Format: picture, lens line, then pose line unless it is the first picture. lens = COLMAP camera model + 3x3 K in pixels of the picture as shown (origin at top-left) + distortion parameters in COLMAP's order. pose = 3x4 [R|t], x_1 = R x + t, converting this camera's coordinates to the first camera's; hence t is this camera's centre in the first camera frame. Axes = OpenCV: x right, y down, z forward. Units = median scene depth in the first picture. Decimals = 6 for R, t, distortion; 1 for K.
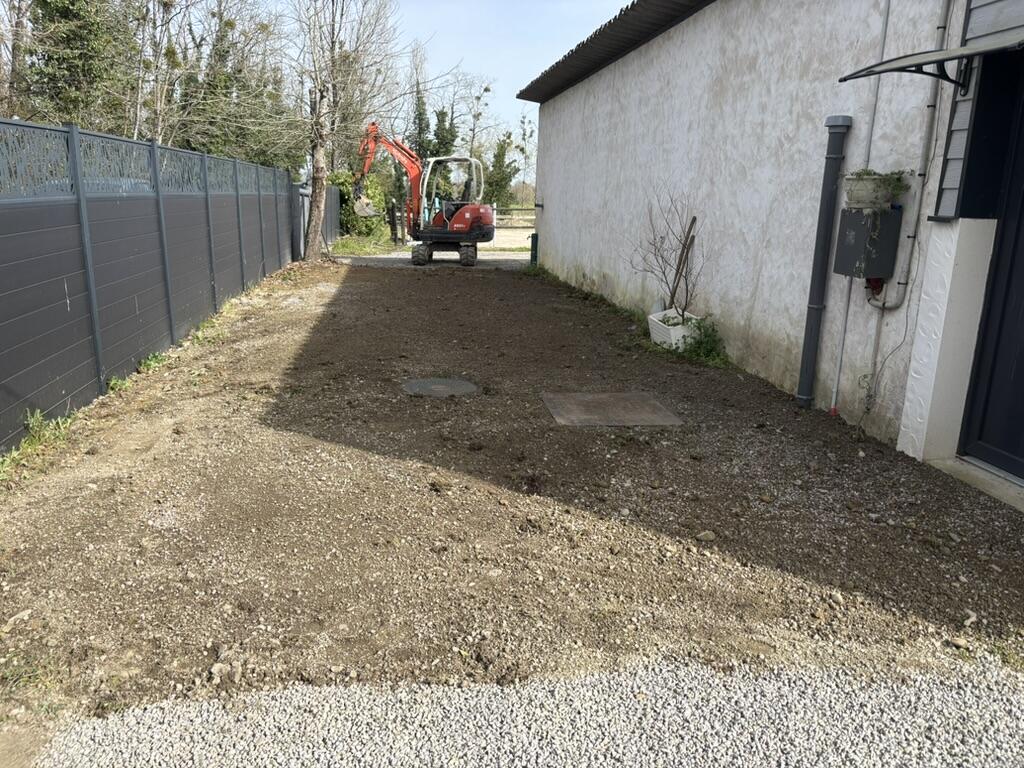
lens RADIAL K [[776.6, 0, 507.6], [0, 776.6, 387.5], [0, 0, 1]] dist [0.037548, -0.052295]
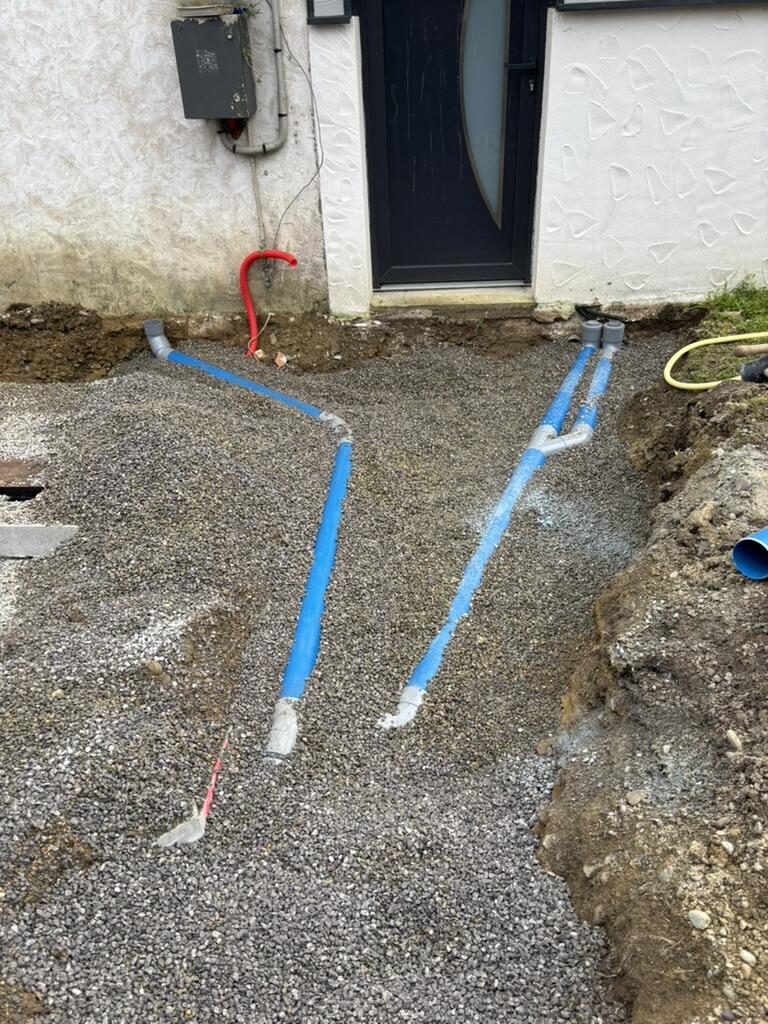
lens RADIAL K [[776.6, 0, 380.0], [0, 776.6, 519.0], [0, 0, 1]] dist [0.037548, -0.052295]
pose [[0.203617, -0.568175, 0.797318, -0.303227], [0.288544, 0.813034, 0.505687, -0.137890], [-0.935565, 0.127095, 0.329491, 0.540395]]
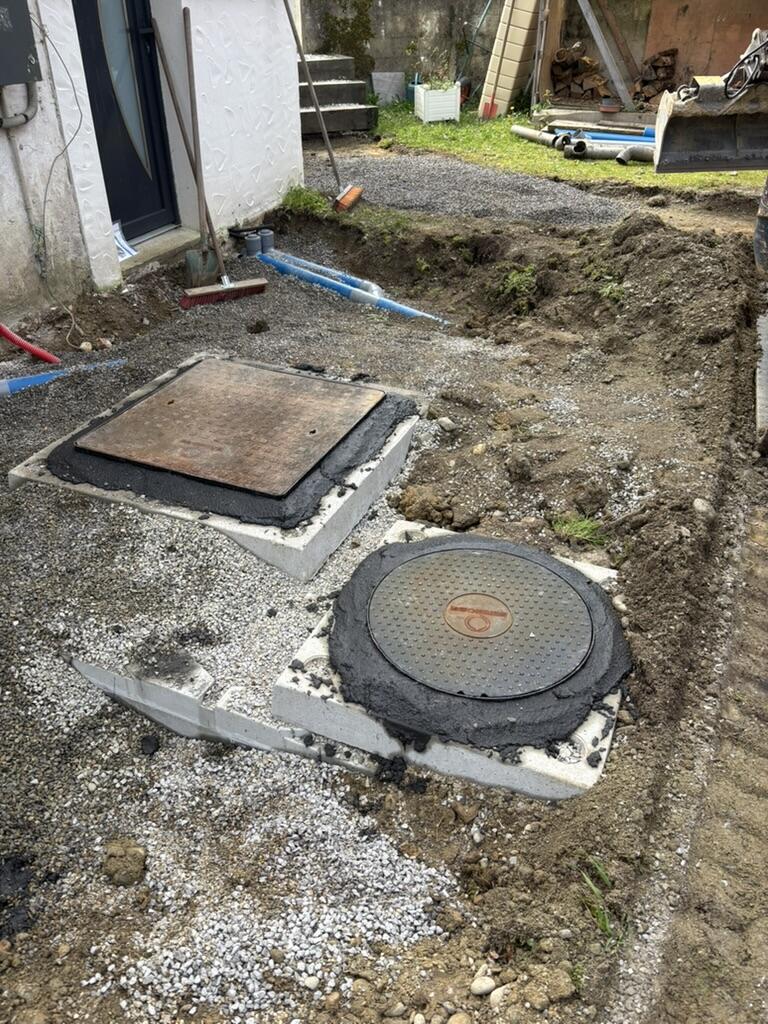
lens RADIAL K [[776.6, 0, 378.6], [0, 776.6, 513.5], [0, 0, 1]] dist [0.037548, -0.052295]
pose [[-0.860506, -0.304889, 0.408132, -0.178853], [0.103867, 0.679311, 0.726463, -0.287810], [-0.498739, 0.667517, -0.552883, 1.213771]]
